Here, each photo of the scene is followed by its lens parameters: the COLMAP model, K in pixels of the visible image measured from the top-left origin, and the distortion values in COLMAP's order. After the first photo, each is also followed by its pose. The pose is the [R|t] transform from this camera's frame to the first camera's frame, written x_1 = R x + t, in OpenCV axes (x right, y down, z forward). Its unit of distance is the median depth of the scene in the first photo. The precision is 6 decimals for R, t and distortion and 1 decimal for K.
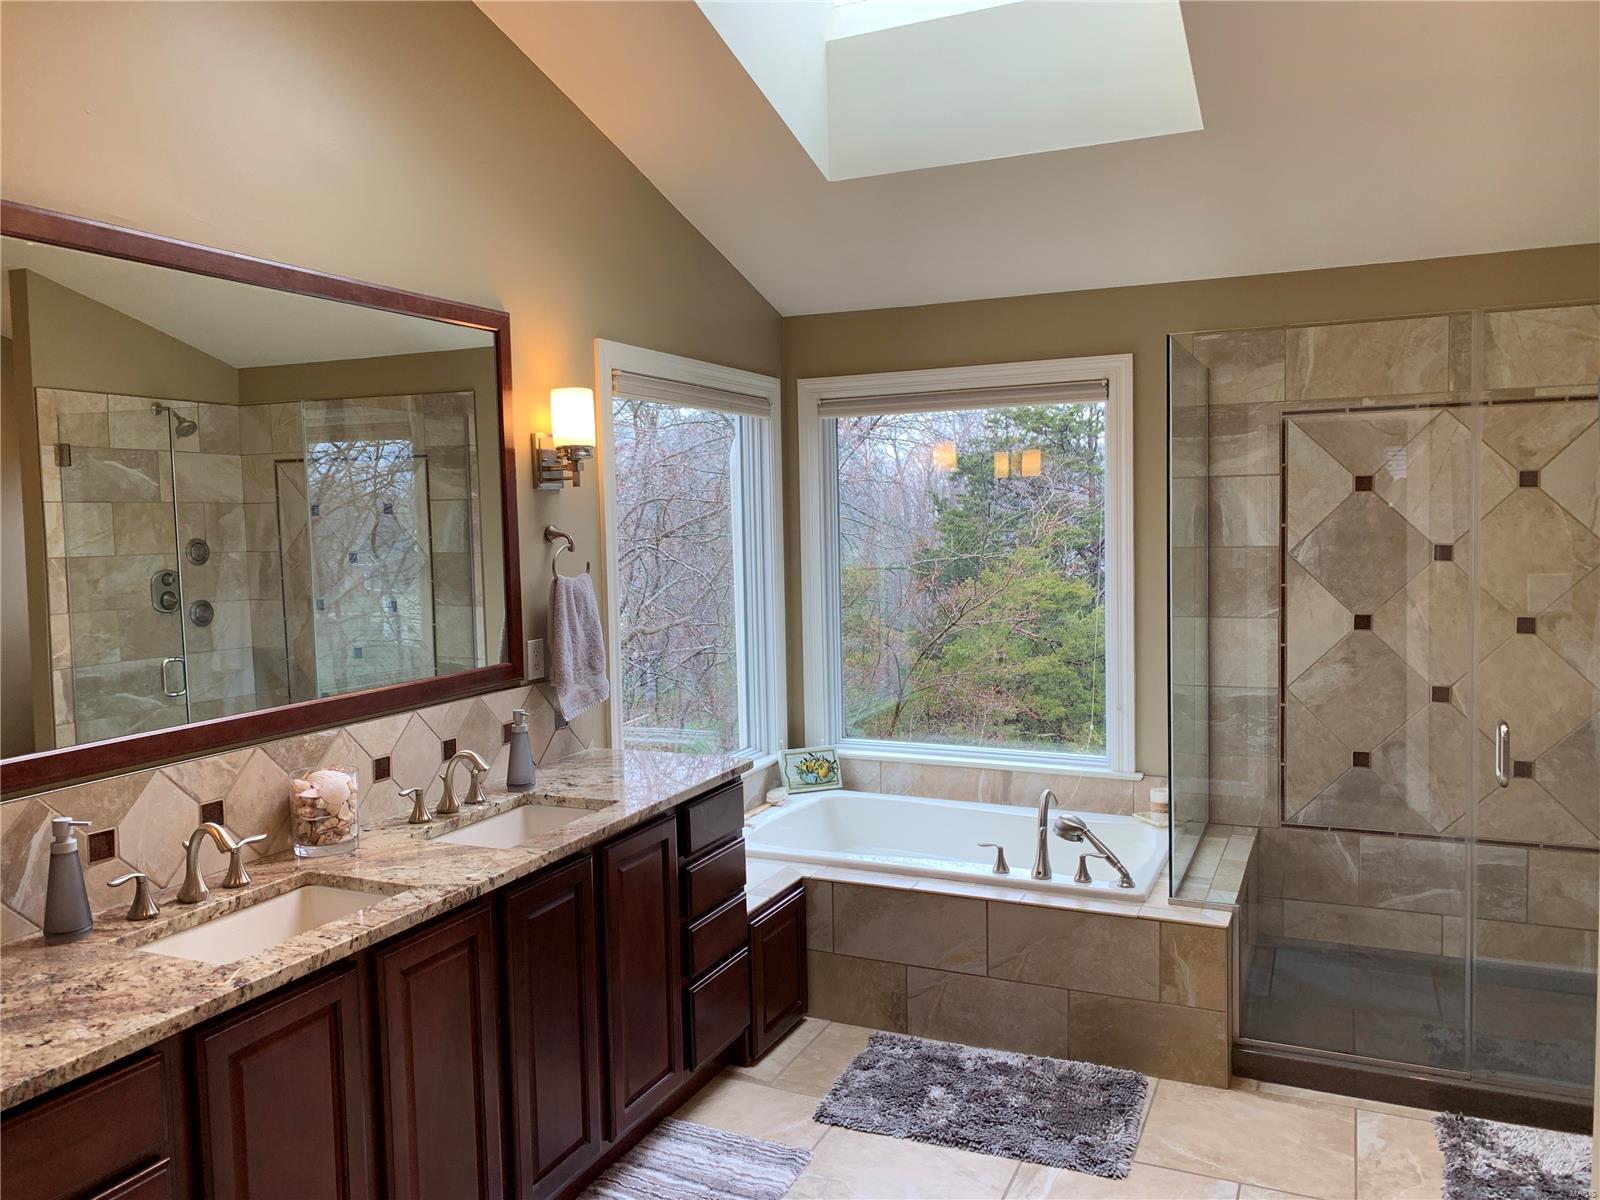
lens RADIAL K [[1222.8, 0, 788.4], [0, 1222.8, 589.7], [0, 0, 1]] dist [0.047737, -0.055417]
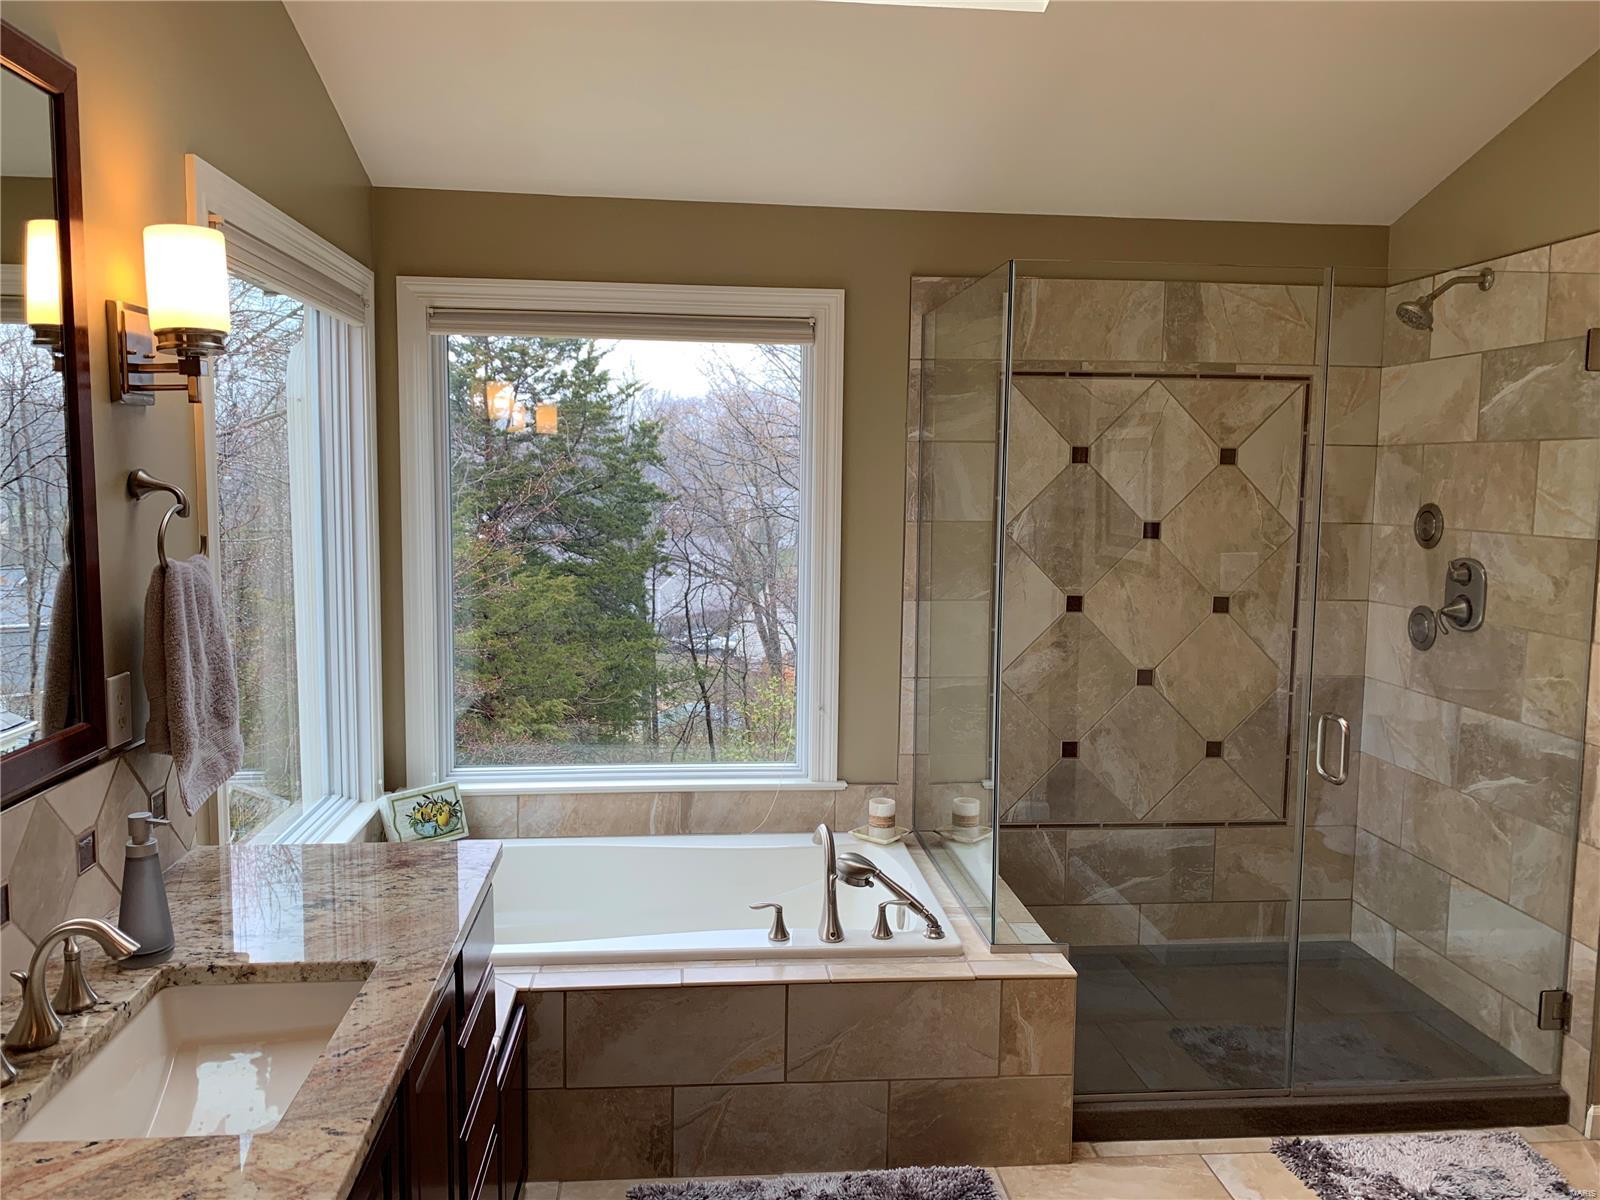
lens RADIAL K [[1222.8, 0, 794.9], [0, 1222.8, 596.1], [0, 0, 1]] dist [0.047737, -0.055417]
pose [[0.865827, -0.017742, 0.500029, -0.193786], [0.000028, 0.999373, 0.035412, -0.013186], [-0.500343, -0.030647, 0.865285, 0.318258]]
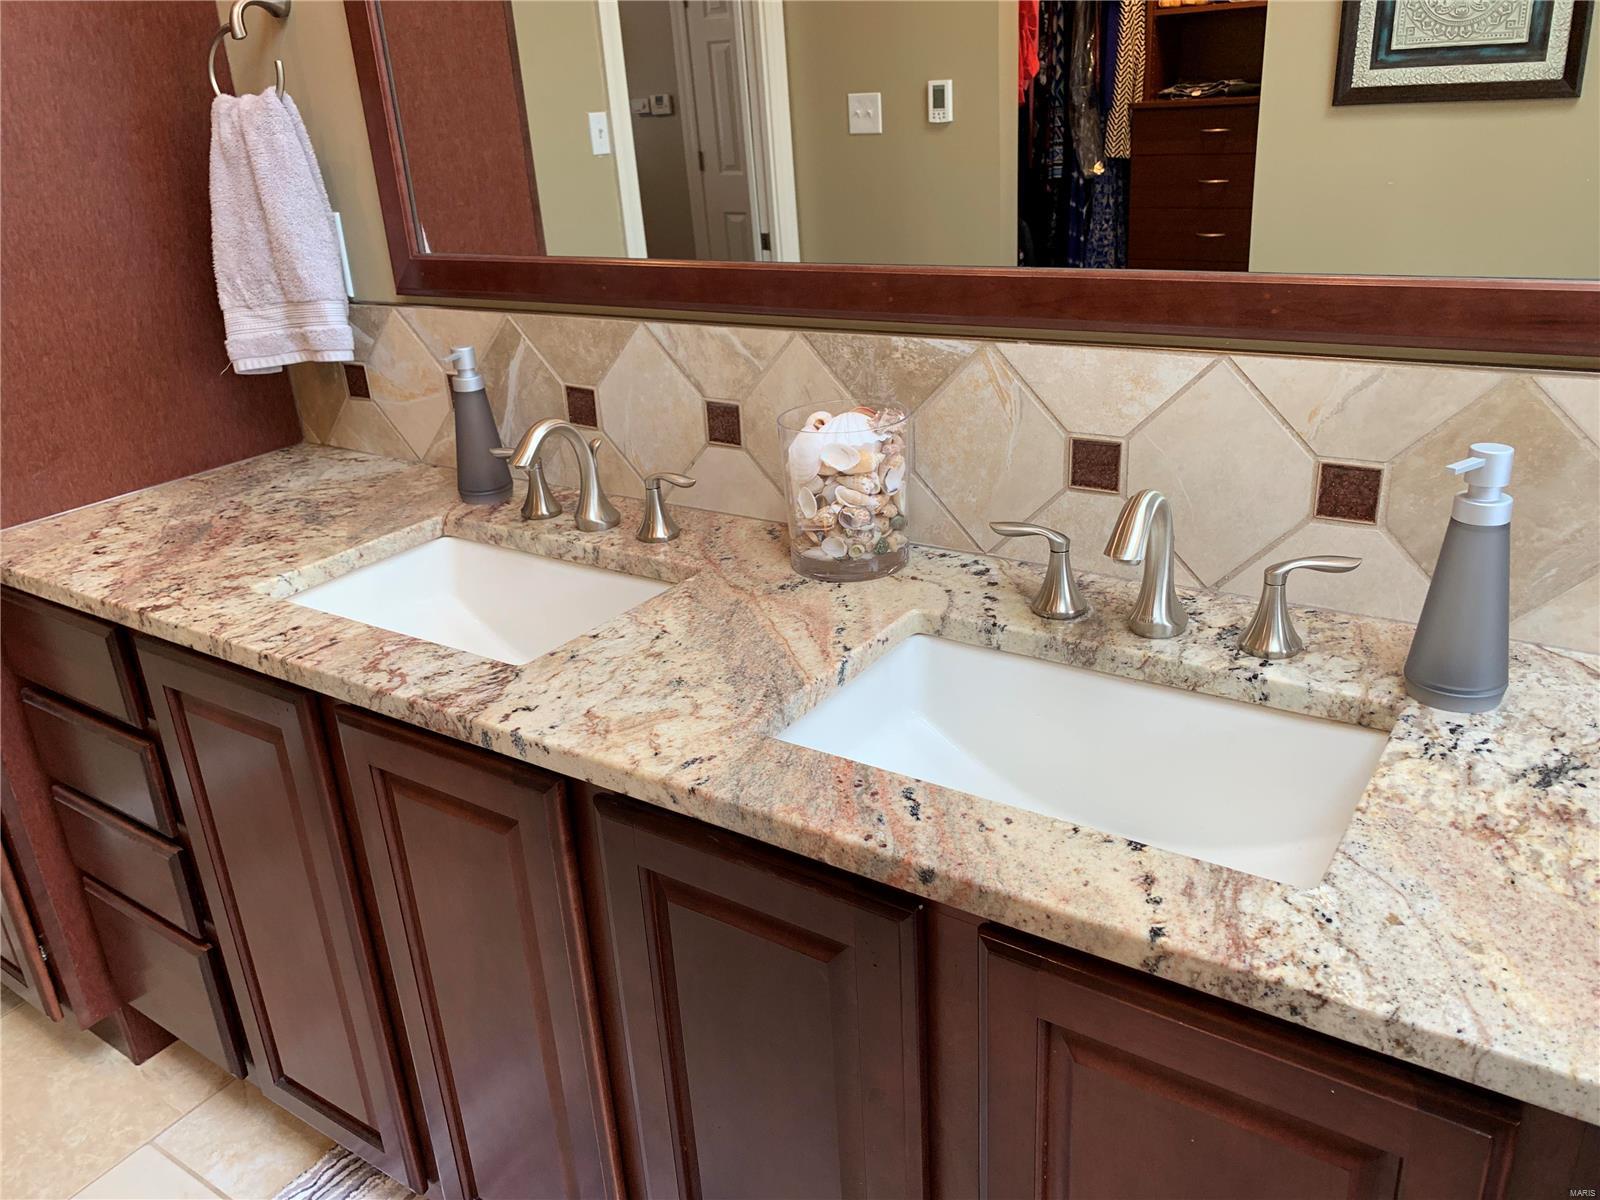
lens RADIAL K [[1222.8, 0, 785.5], [0, 1222.8, 595.6], [0, 0, 1]] dist [0.047737, -0.055417]
pose [[-0.171911, 0.405083, -0.897972, 0.068280], [0.006316, 0.911977, 0.410192, 0.007498], [0.985092, 0.064845, -0.159337, 0.713907]]
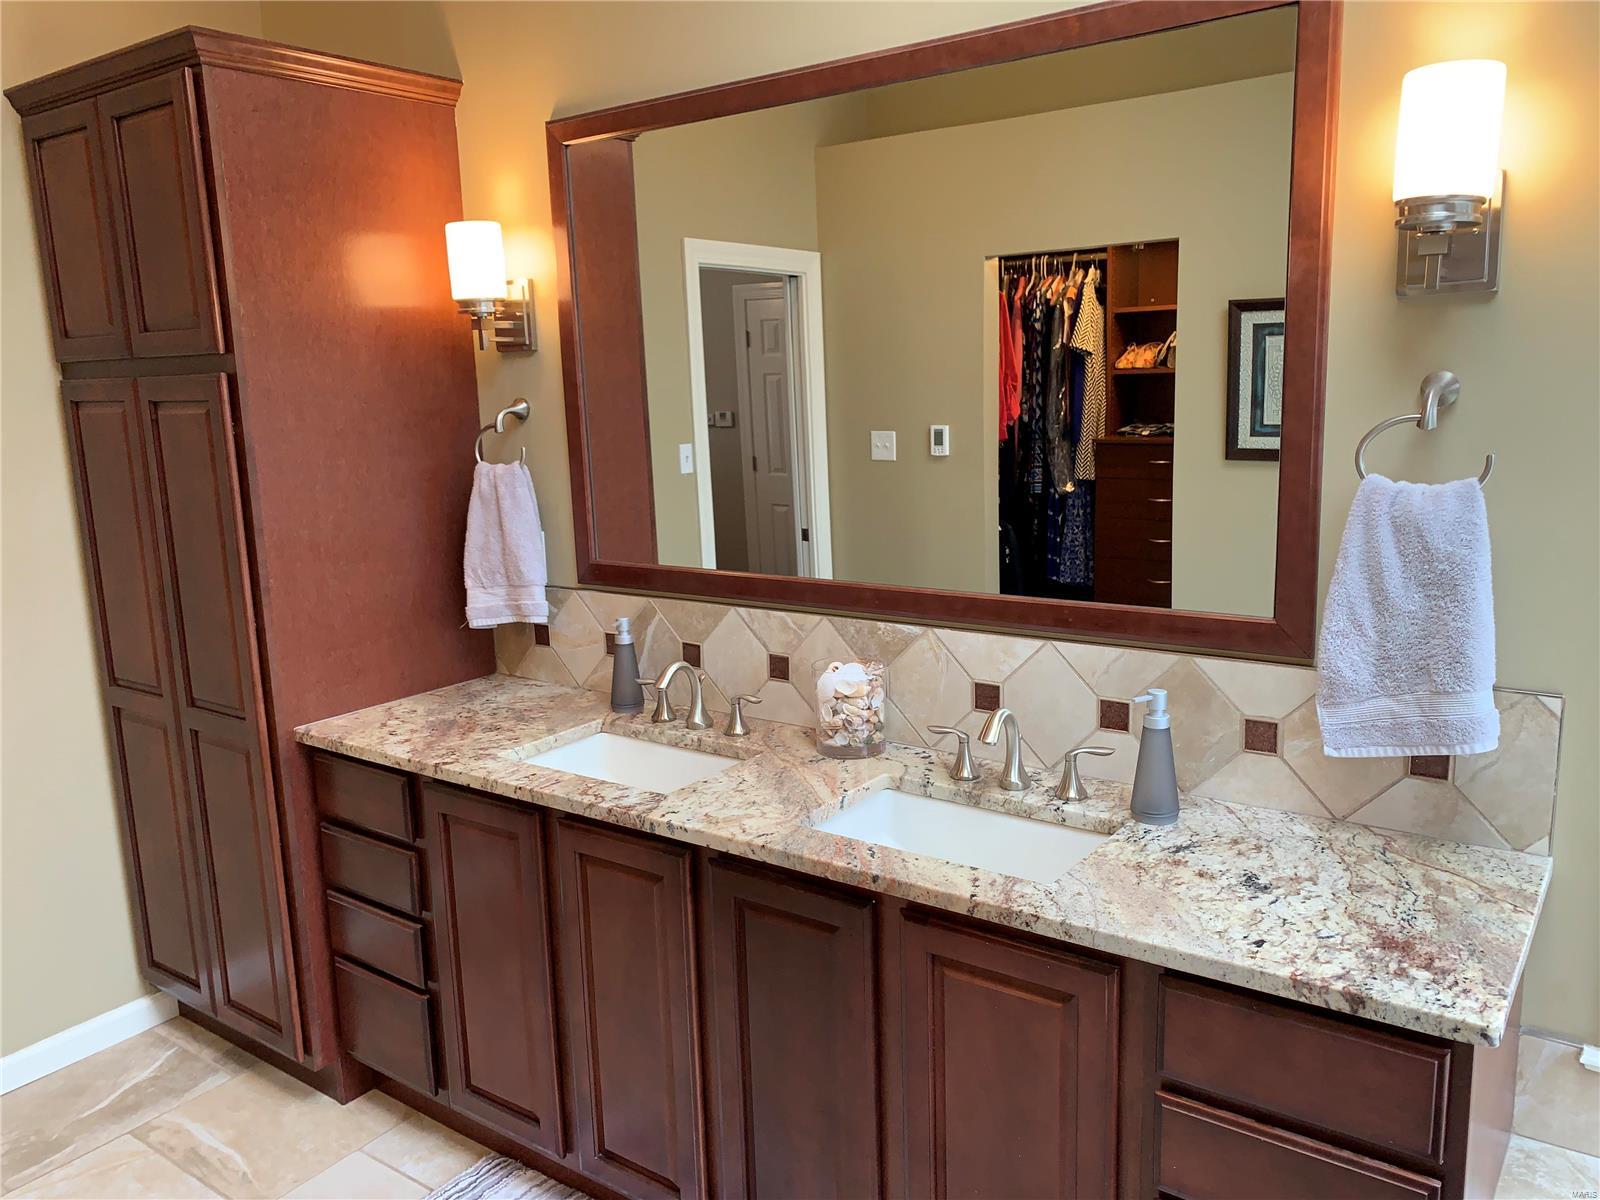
lens RADIAL K [[1222.8, 0, 787.2], [0, 1222.8, 599.9], [0, 0, 1]] dist [0.047737, -0.055417]
pose [[-0.204573, 0.207379, -0.956632, 0.309618], [-0.021704, 0.976099, 0.216240, -0.057808], [0.978611, 0.065000, -0.195182, 0.757024]]
